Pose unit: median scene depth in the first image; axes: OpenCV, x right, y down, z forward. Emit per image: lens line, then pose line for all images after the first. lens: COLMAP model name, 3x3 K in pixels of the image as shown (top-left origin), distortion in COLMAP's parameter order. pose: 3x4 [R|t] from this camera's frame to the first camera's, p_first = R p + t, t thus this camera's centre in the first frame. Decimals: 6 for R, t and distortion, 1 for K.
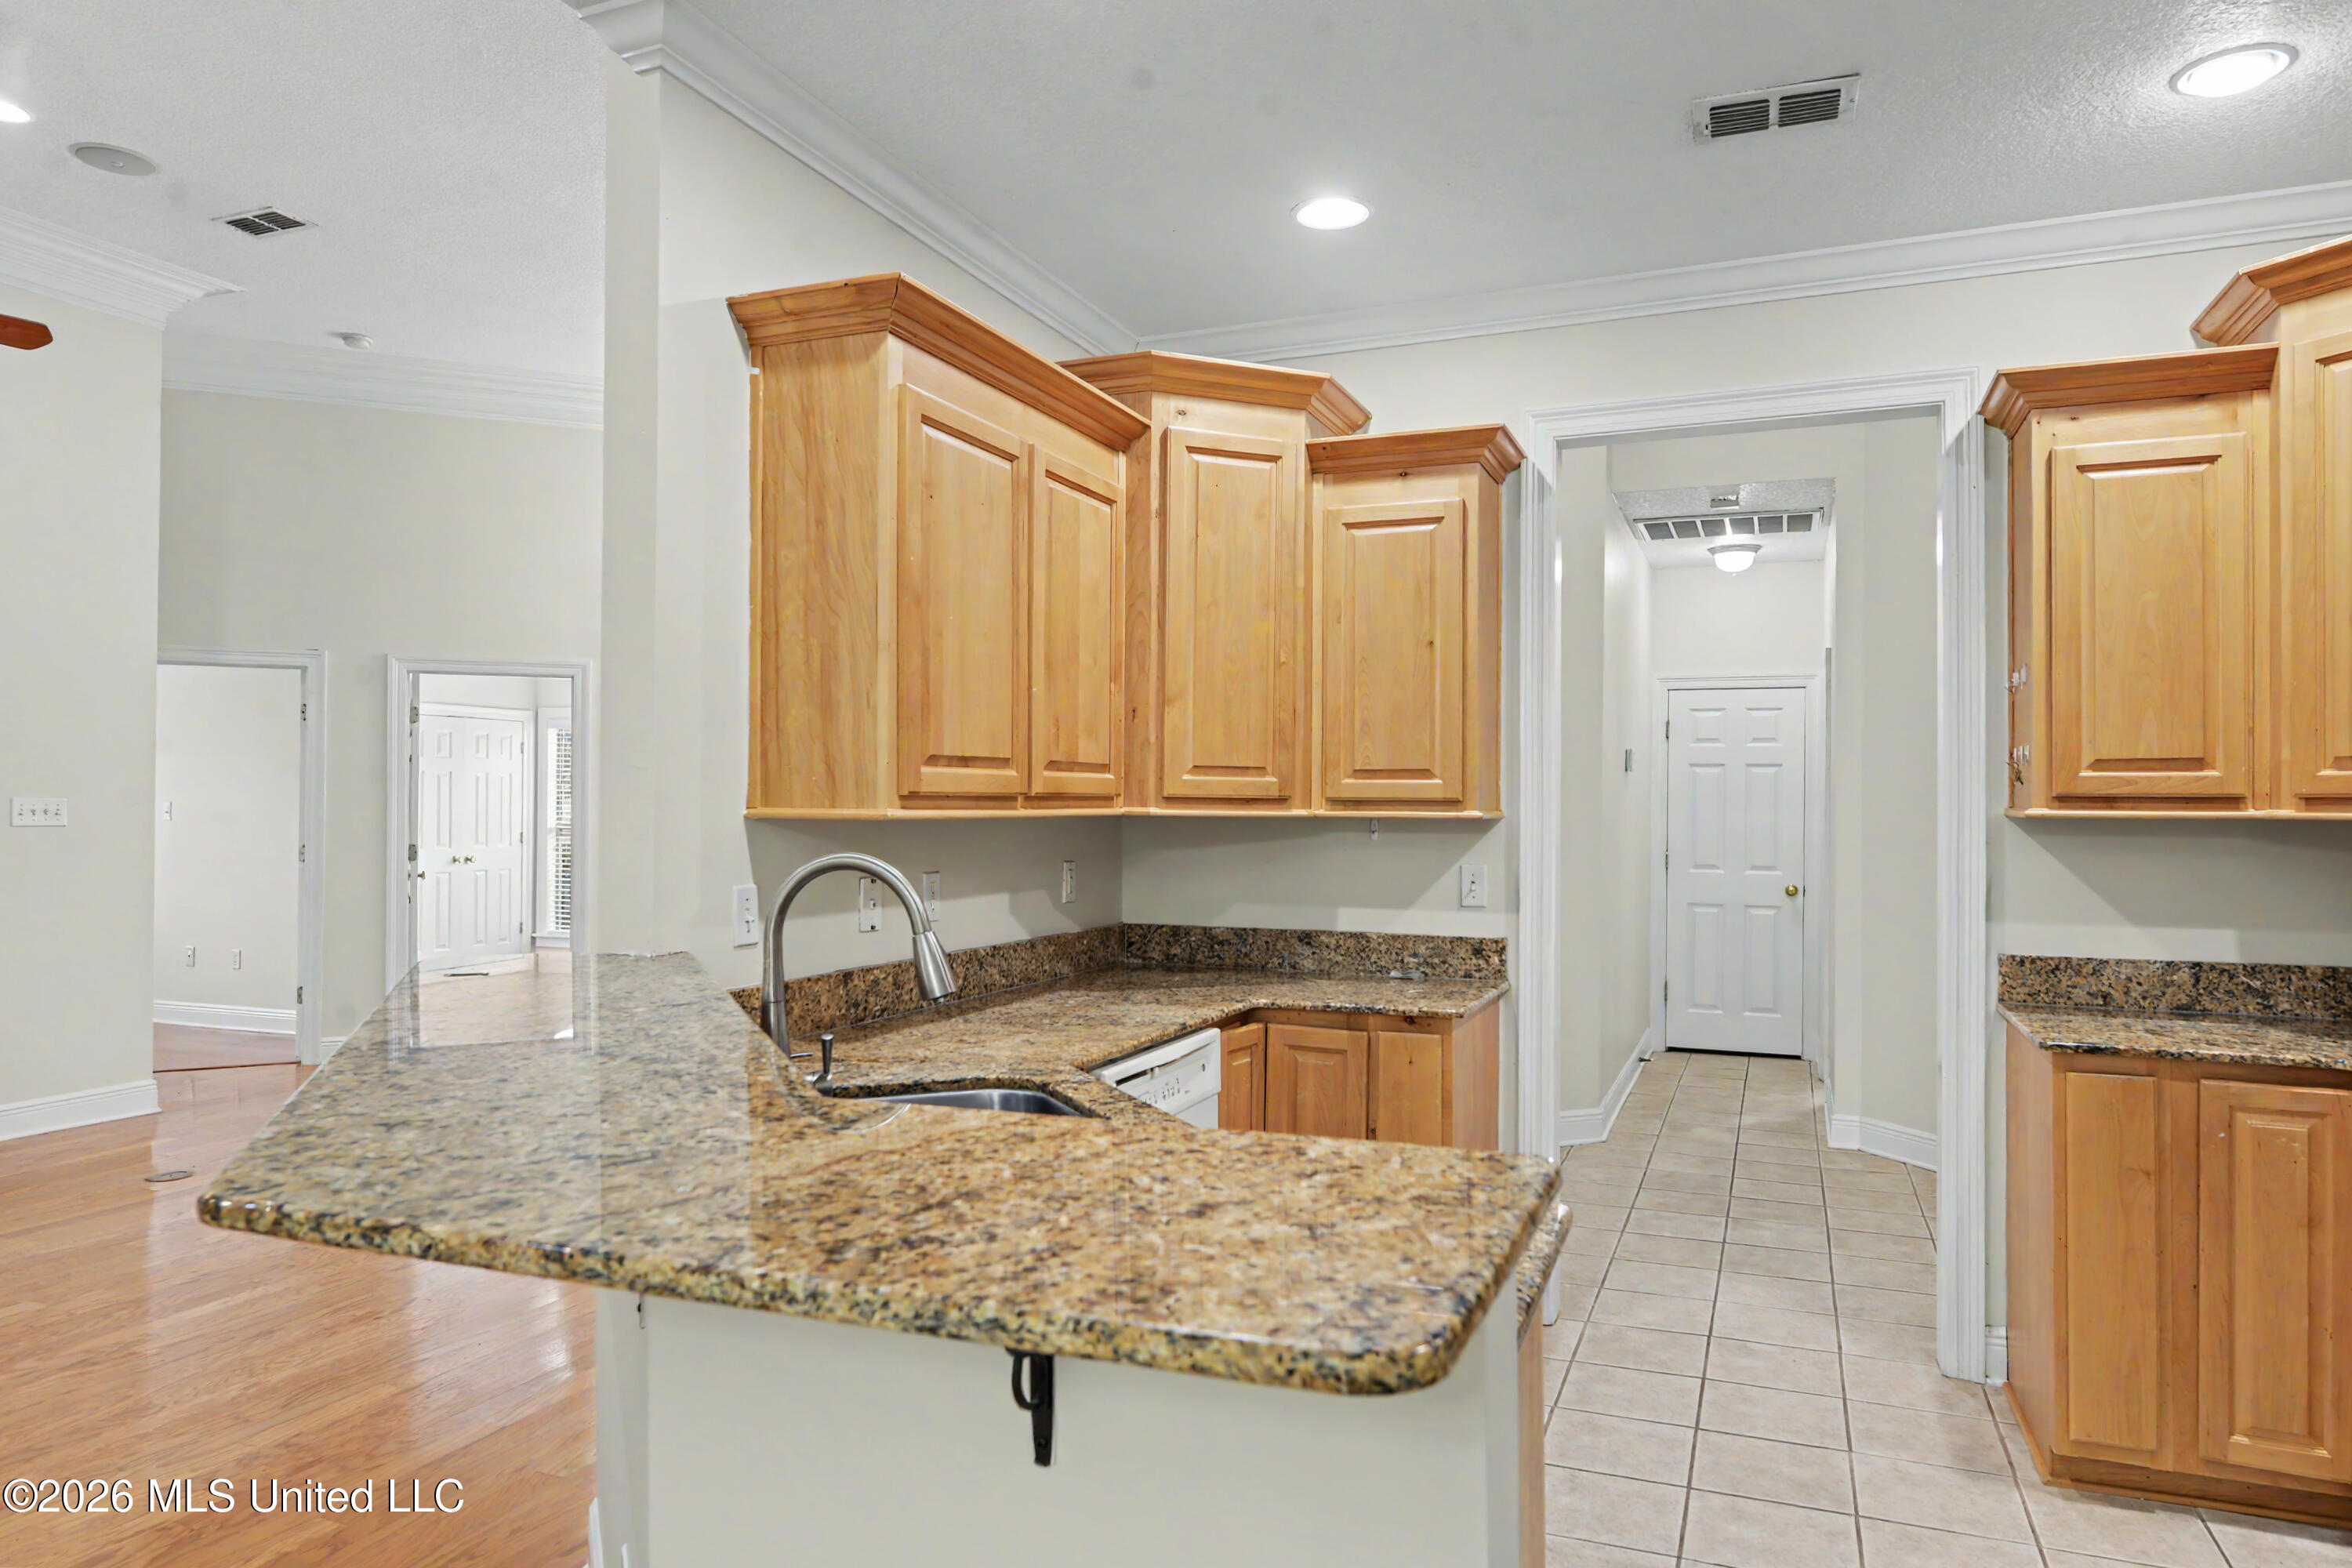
lens RADIAL K [[1505.6, 0, 1176.0], [0, 1505.6, 784.0], [0, 0, 1]] dist [0.002875, 0.000431]
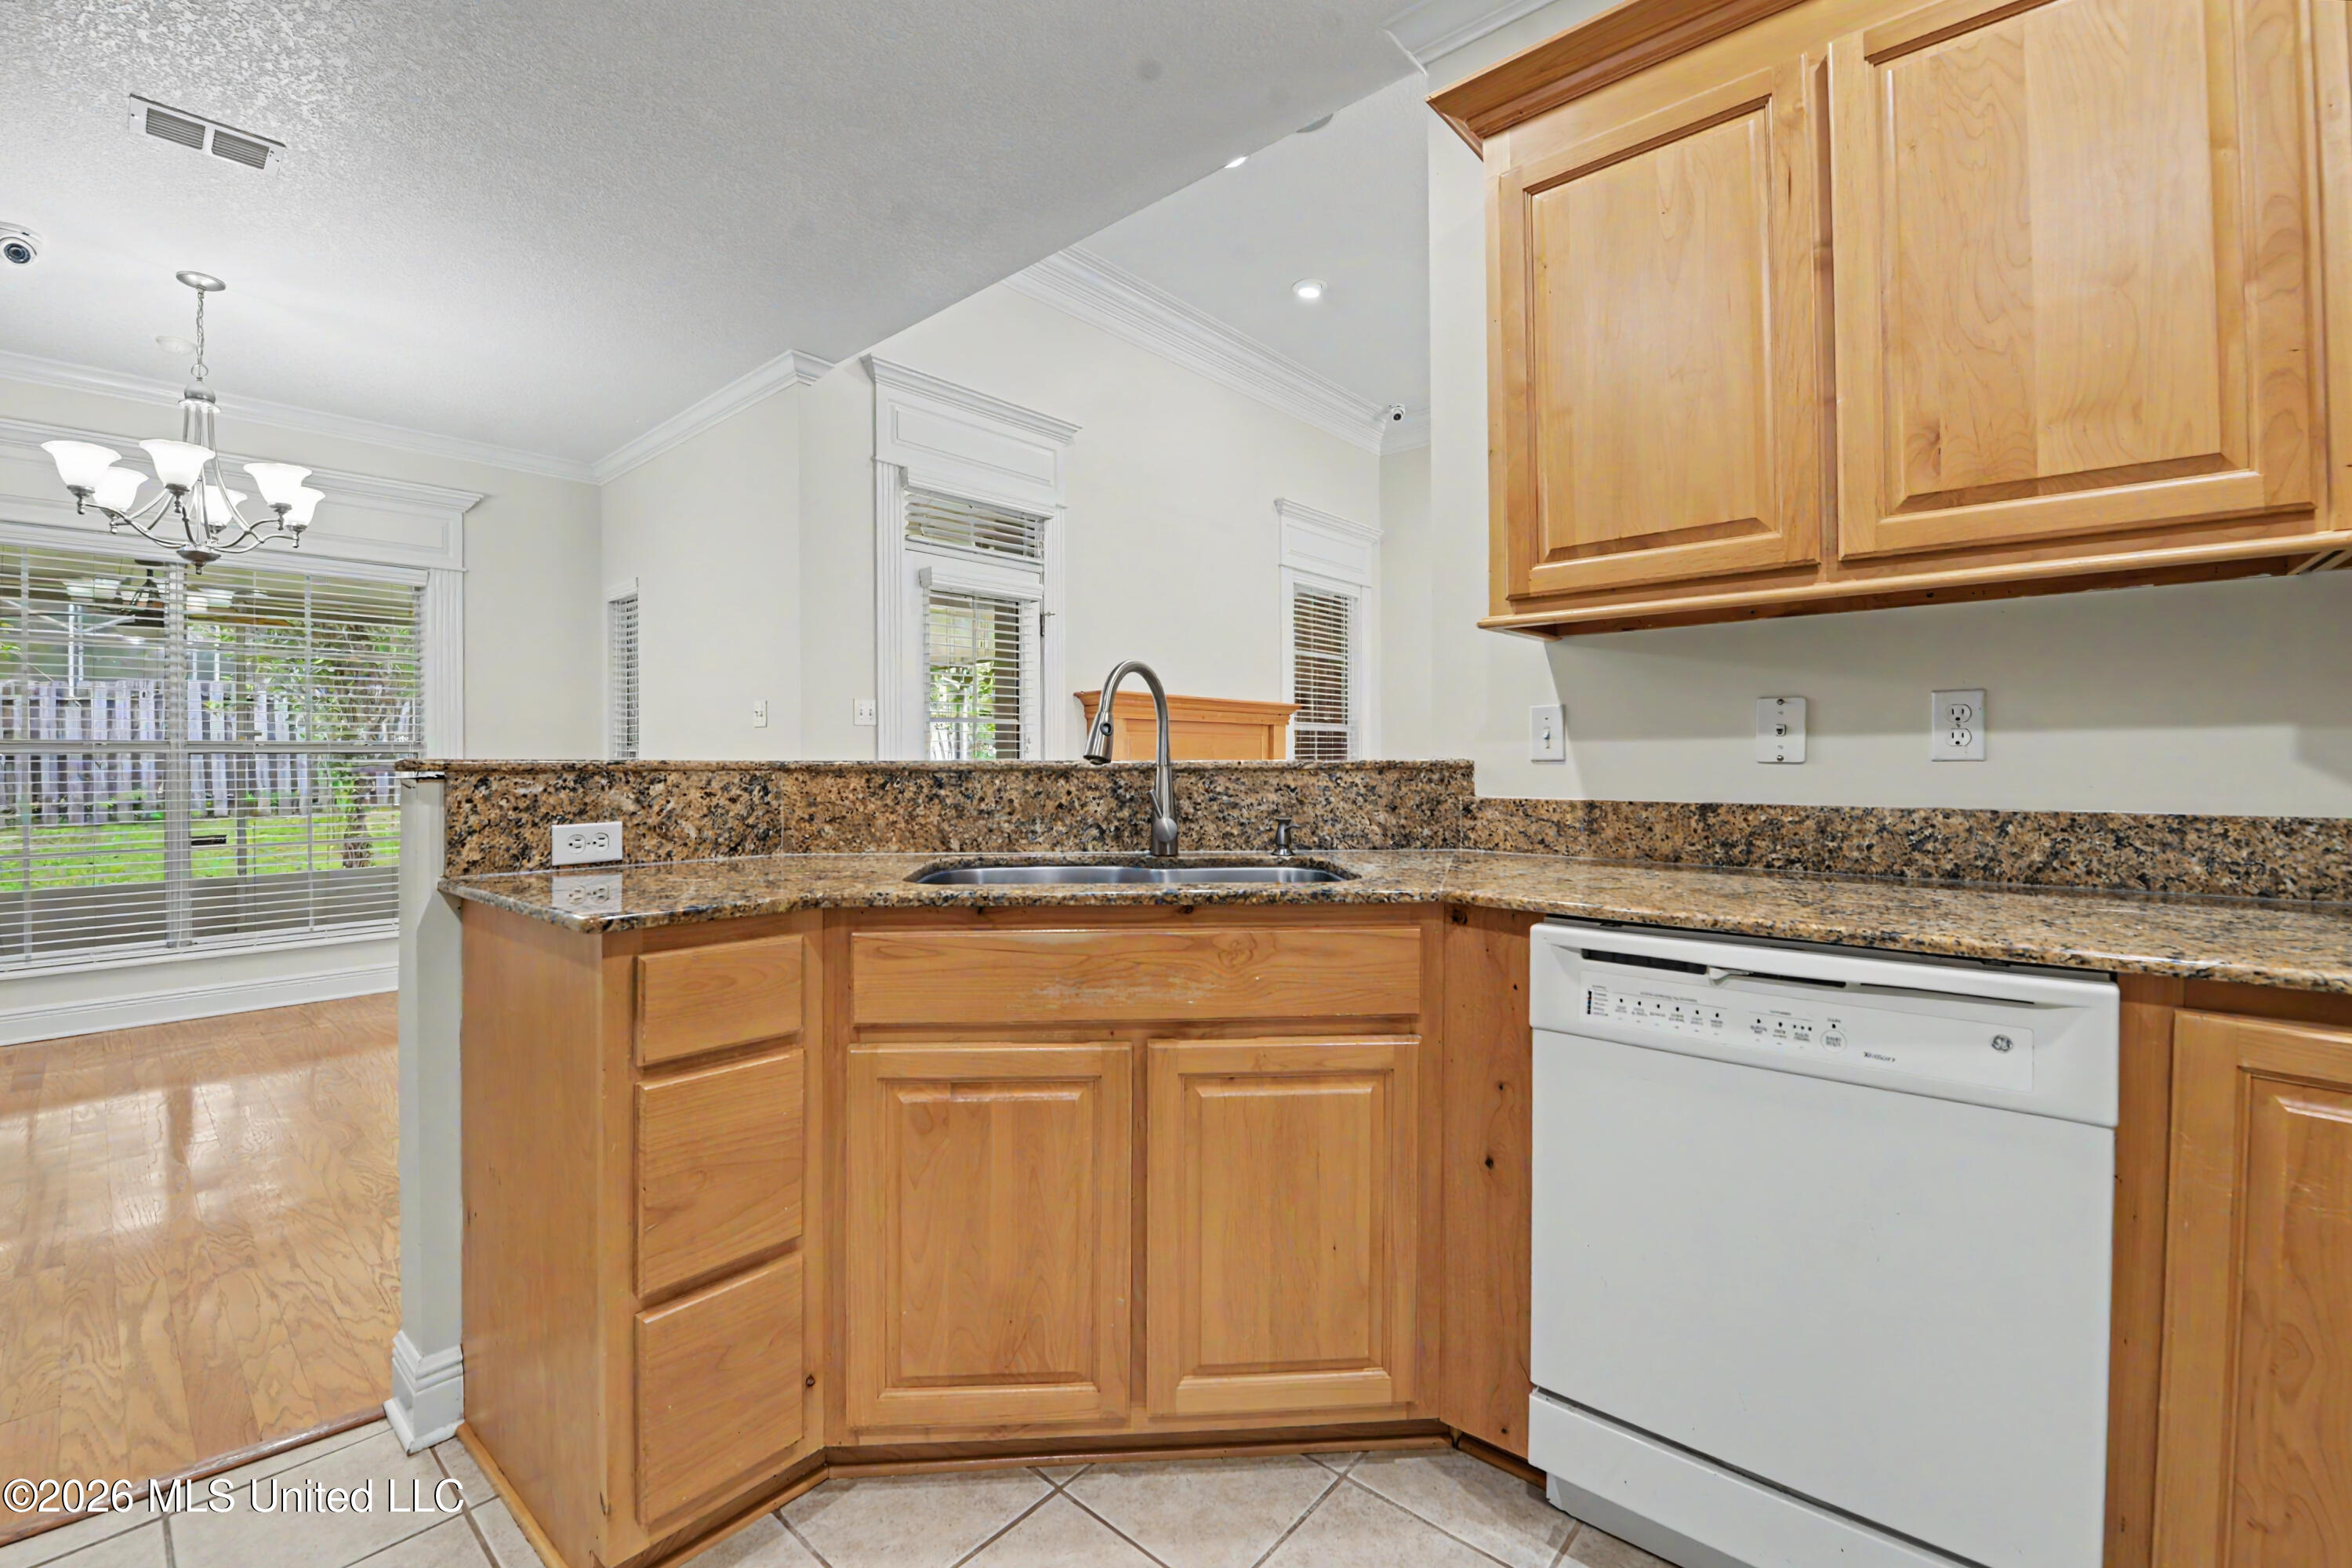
lens RADIAL K [[979.2, 0, 1173.7], [0, 979.2, 759.6], [0, 0, 1]] dist [-0.022851, -0.000142]
pose [[-0.330211, -0.002902, -0.943903, 0.417737], [0.022854, 0.999678, -0.011068, 0.097550], [0.943630, -0.025227, -0.330038, 0.890143]]
